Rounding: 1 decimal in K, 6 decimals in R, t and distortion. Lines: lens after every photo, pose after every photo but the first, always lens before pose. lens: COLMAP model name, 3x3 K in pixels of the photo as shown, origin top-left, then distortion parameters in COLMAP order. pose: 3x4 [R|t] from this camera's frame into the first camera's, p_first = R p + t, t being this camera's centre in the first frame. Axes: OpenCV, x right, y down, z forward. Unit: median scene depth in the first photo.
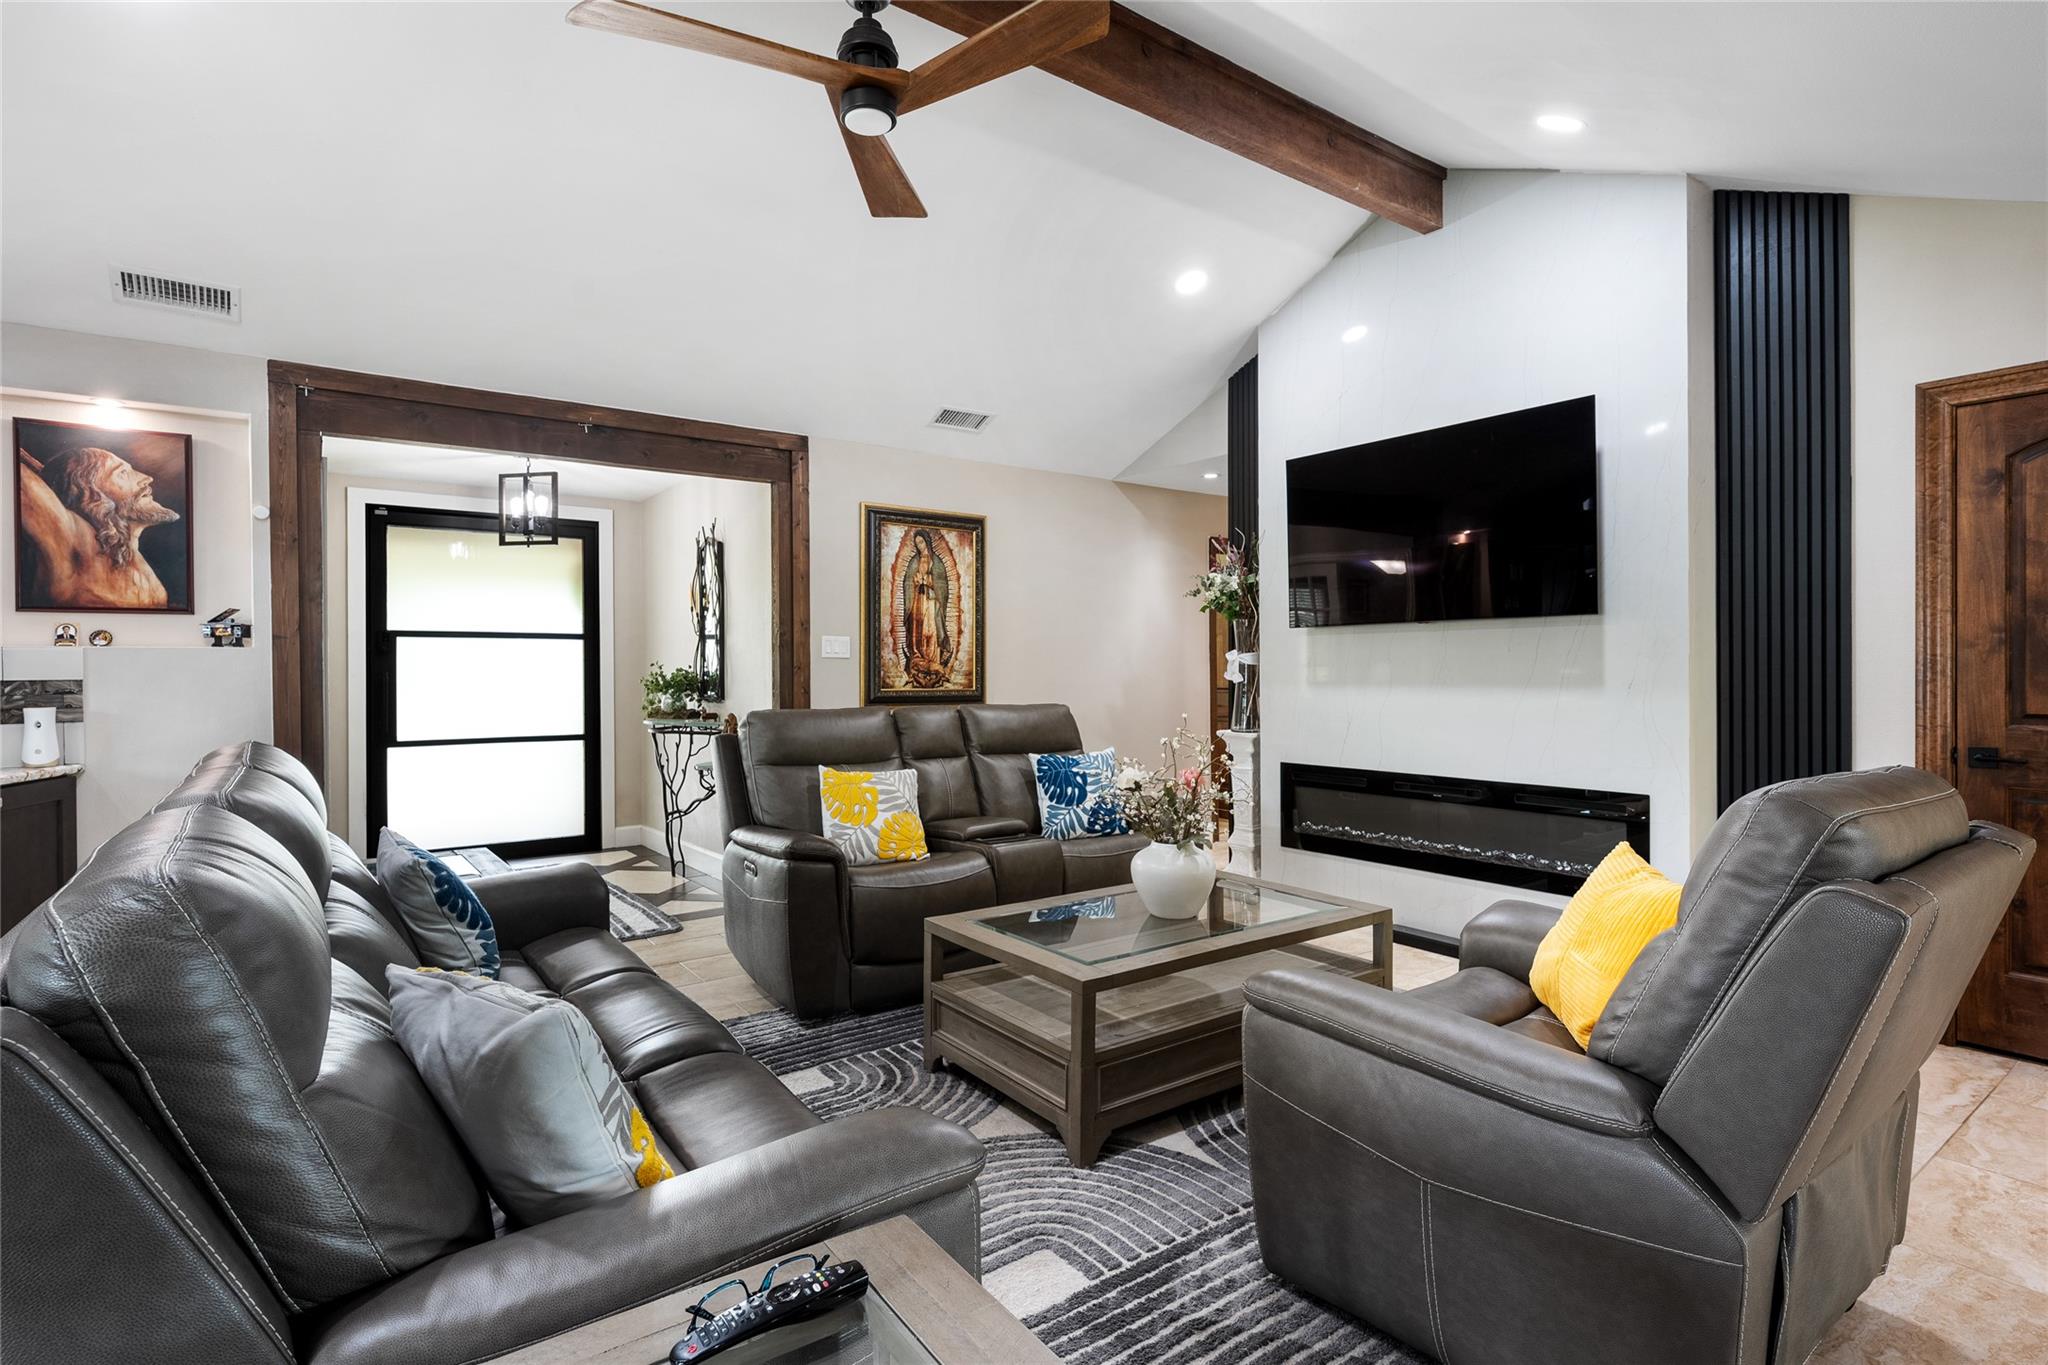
lens RADIAL K [[1031.8, 0, 1074.5], [0, 1031.8, 670.8], [0, 0, 1]] dist [0.002399, 0.000054]
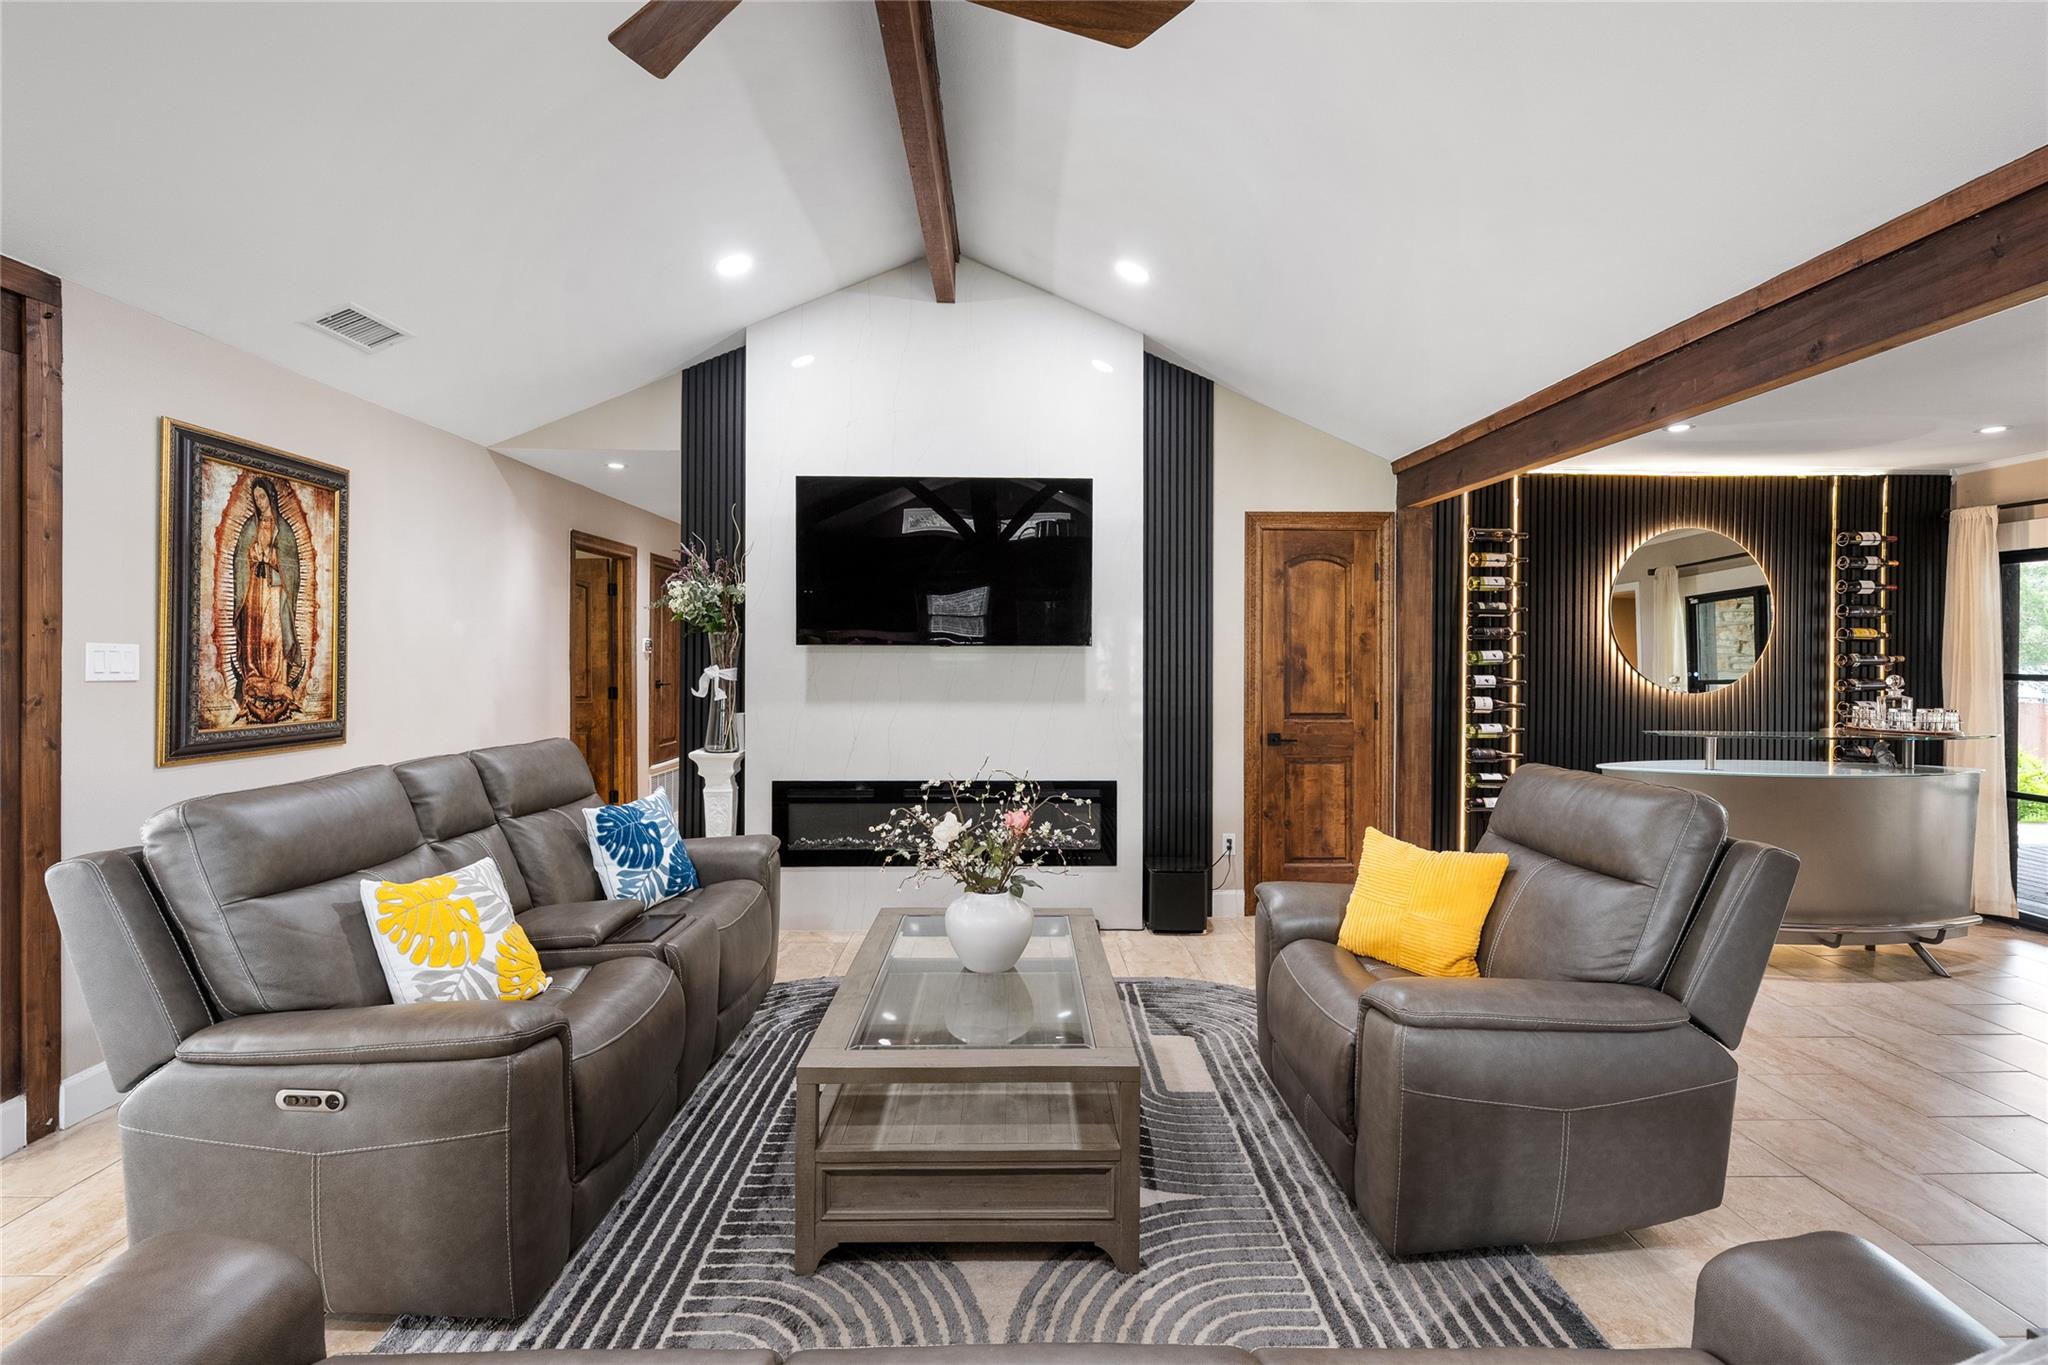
lens RADIAL K [[892.3, 0, 1036.5], [0, 892.3, 649.7], [0, 0, 1]] dist [-0.000037, 0.000115]
pose [[0.580073, 0.011641, 0.814482, -0.331785], [-0.007734, 0.999932, -0.008783, -0.029131], [-0.814528, -0.001204, 0.580123, 0.294228]]
